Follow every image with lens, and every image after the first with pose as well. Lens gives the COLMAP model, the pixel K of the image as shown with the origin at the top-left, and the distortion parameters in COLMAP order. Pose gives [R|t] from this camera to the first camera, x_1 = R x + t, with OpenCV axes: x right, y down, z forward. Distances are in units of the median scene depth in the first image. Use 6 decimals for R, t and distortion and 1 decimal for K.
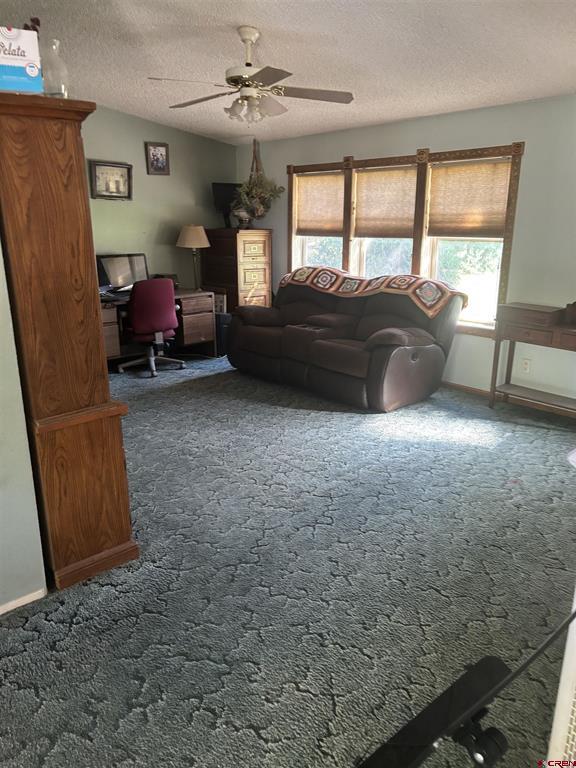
lens RADIAL K [[575.9, 0, 284.2], [0, 575.9, 384.9], [0, 0, 1]] dist [0.026659, -0.000155]
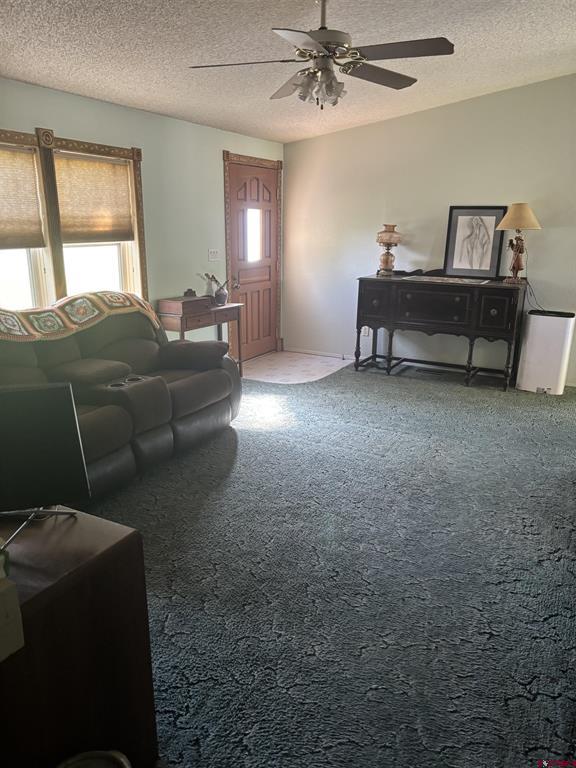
lens RADIAL K [[575.9, 0, 284.1], [0, 575.9, 384.4], [0, 0, 1]] dist [0.026659, -0.000155]
pose [[-0.331244, -0.237611, 0.913137, -0.656027], [0.279781, 0.899513, 0.335558, -0.282779], [-0.901110, 0.366630, -0.231479, 1.046915]]
